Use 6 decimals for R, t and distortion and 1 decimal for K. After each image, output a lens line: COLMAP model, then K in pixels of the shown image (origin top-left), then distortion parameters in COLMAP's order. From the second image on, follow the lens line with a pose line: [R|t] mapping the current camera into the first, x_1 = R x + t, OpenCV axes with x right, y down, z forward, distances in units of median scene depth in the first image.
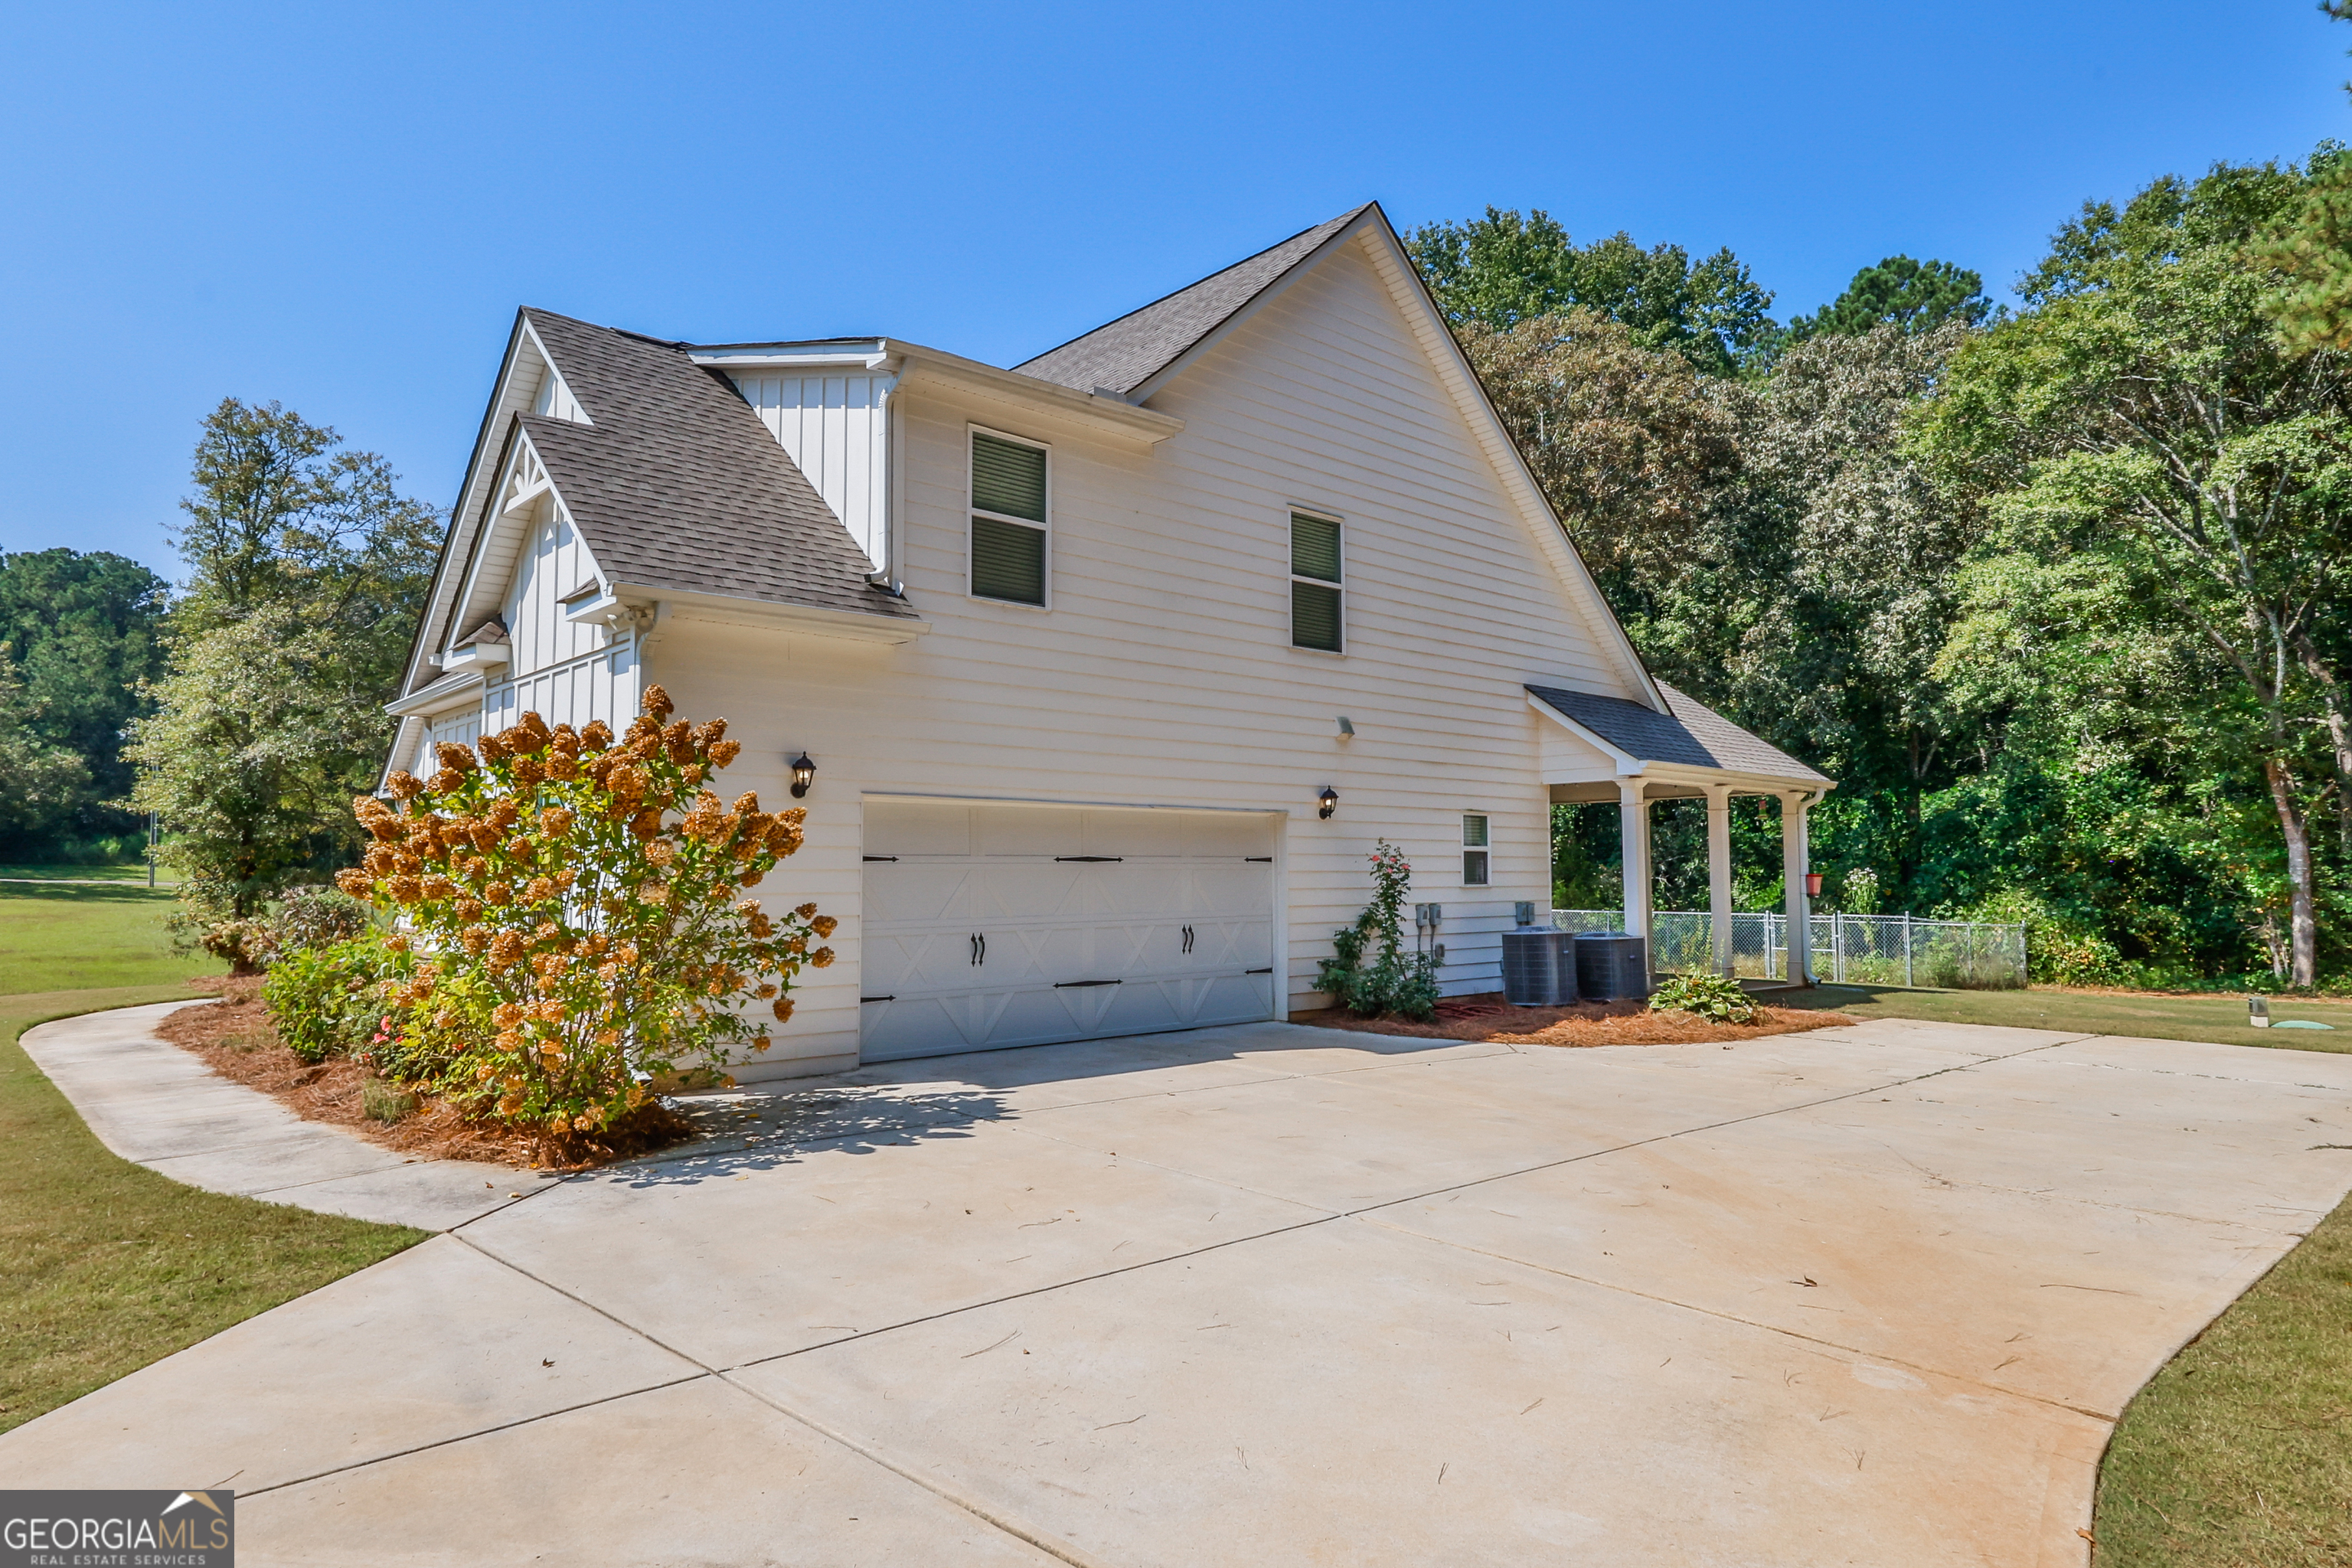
lens RADIAL K [[1393.8, 0, 1175.0], [0, 1393.8, 780.6], [0, 0, 1]] dist [-0.000498, -0.000005]
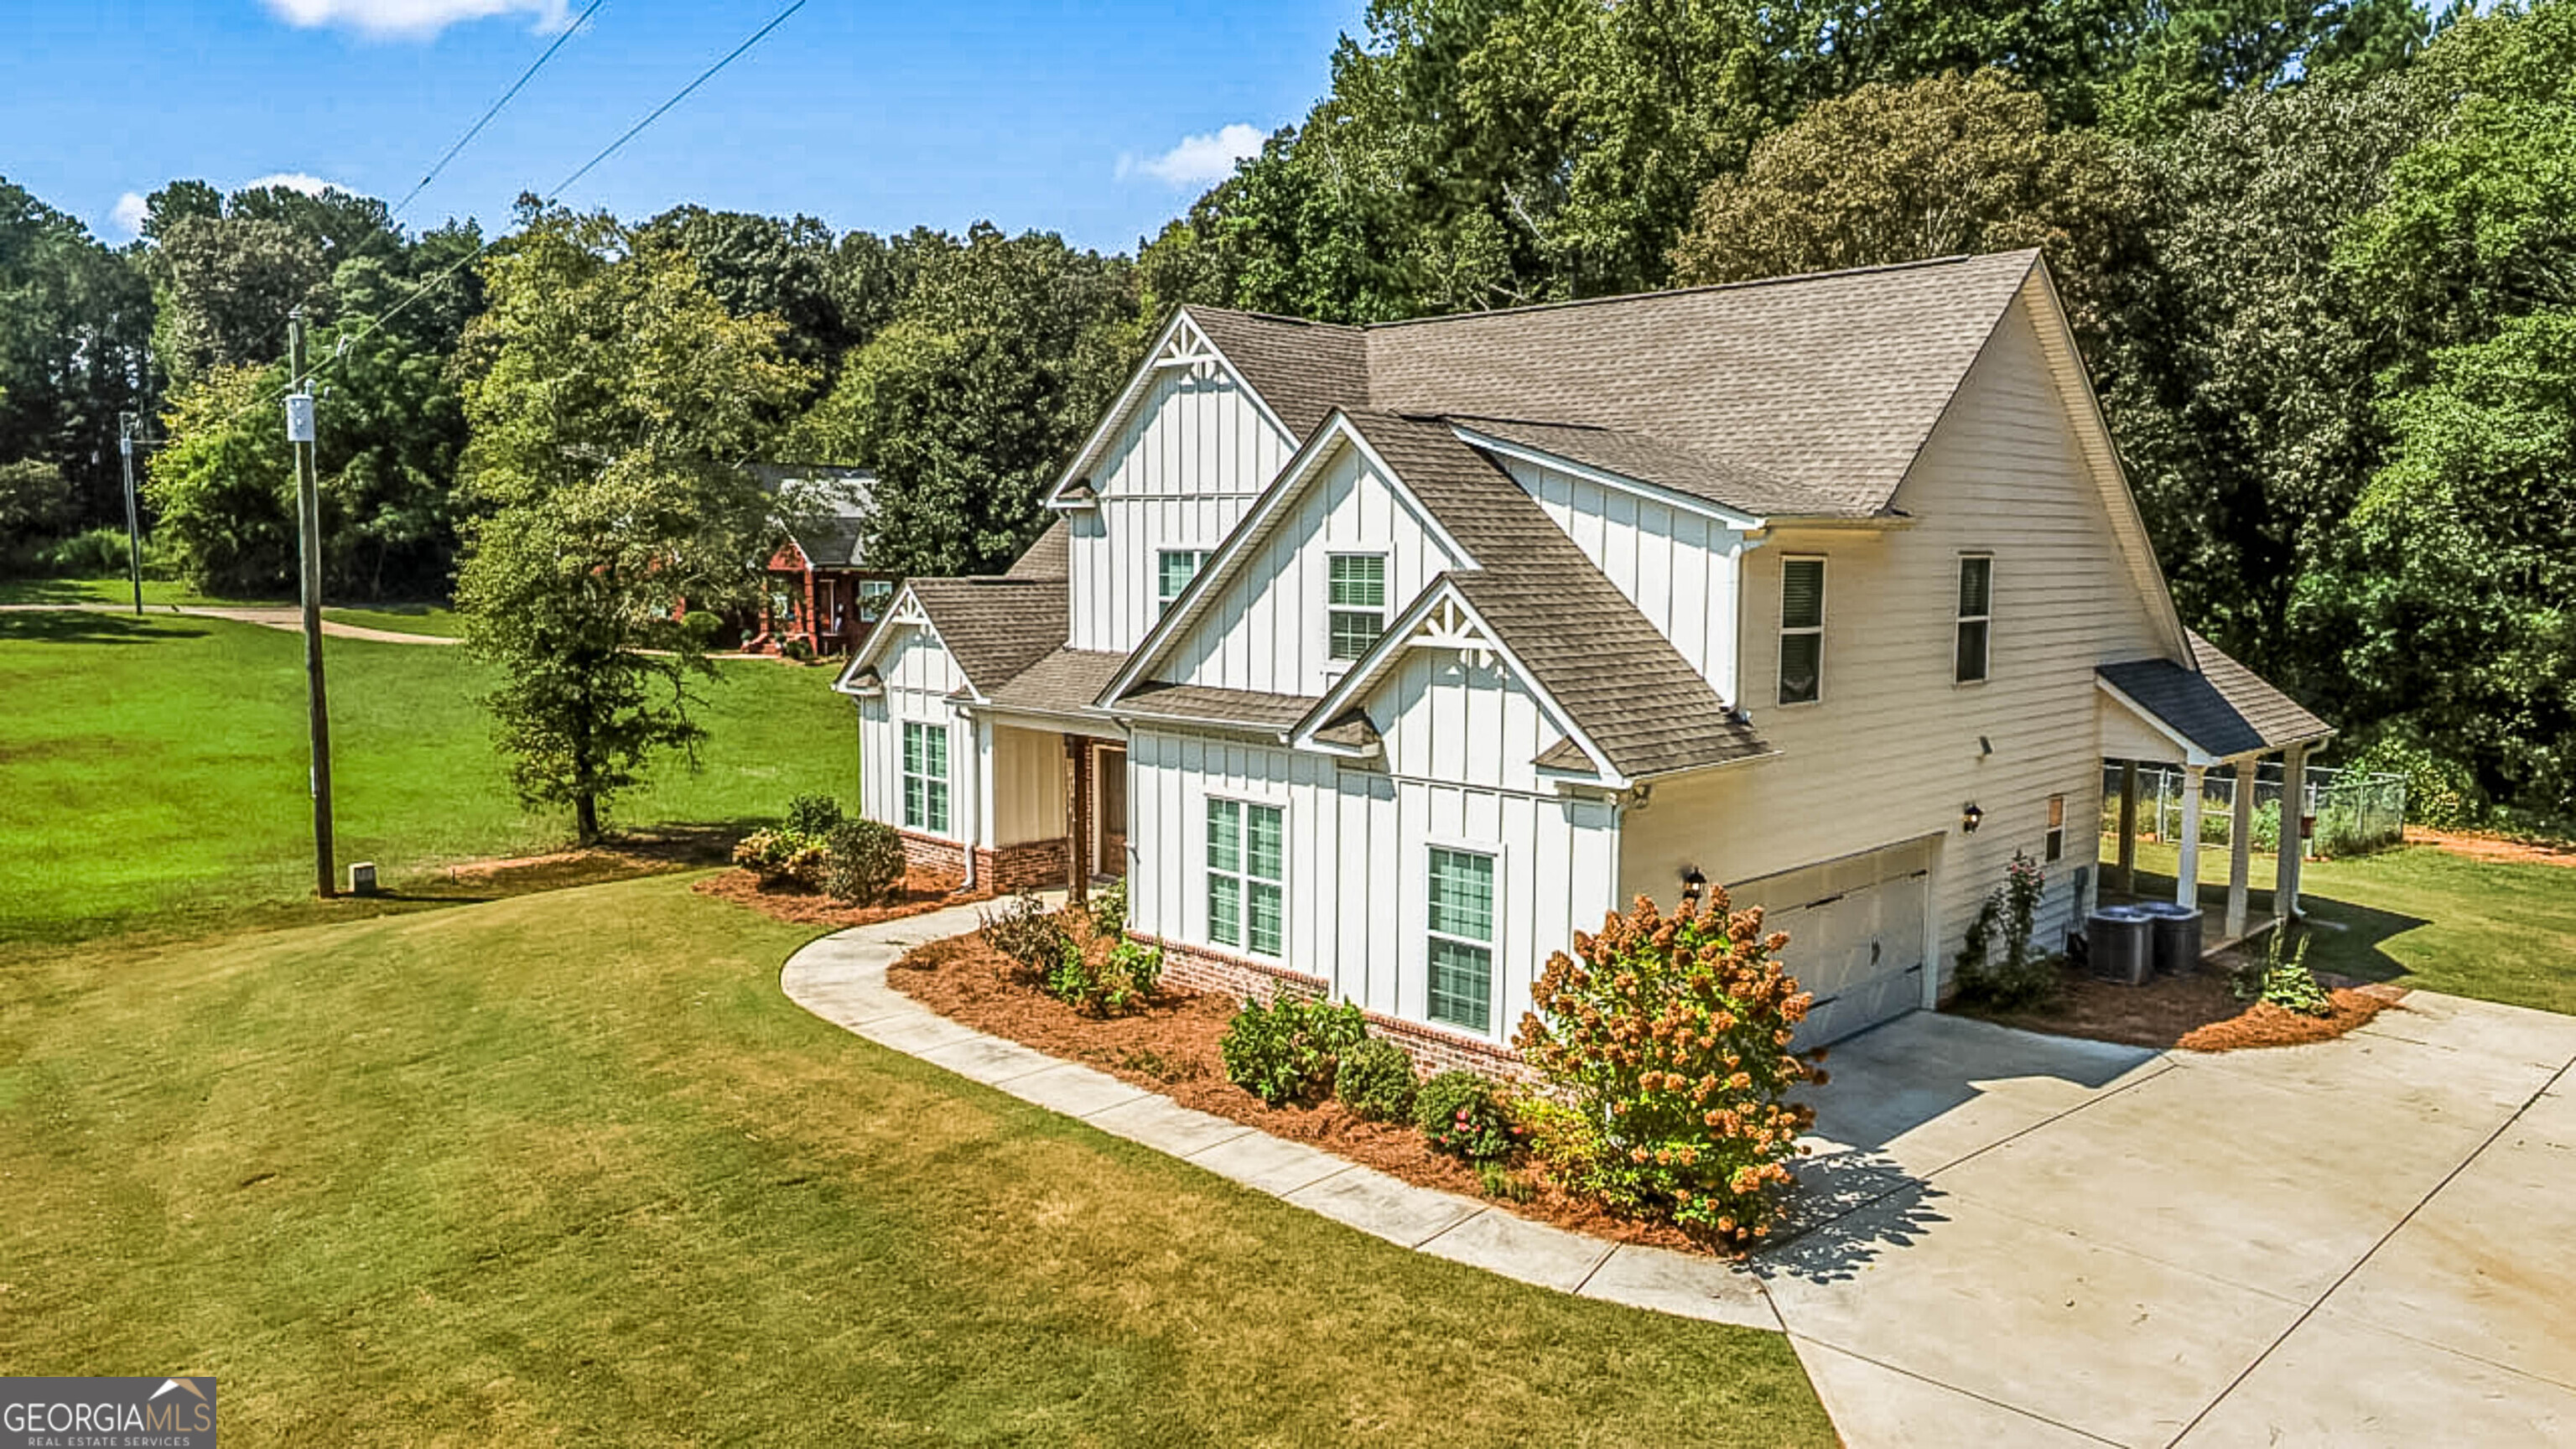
lens RADIAL K [[1741.0, 0, 1286.9], [0, 1741.0, 728.4], [0, 0, 1]] dist [-0.016736, 0.004348]
pose [[0.999163, 0.004854, 0.040616, -0.509211], [-0.011861, 0.984658, 0.174094, -0.298654], [-0.039148, -0.174430, 0.983891, -0.350241]]
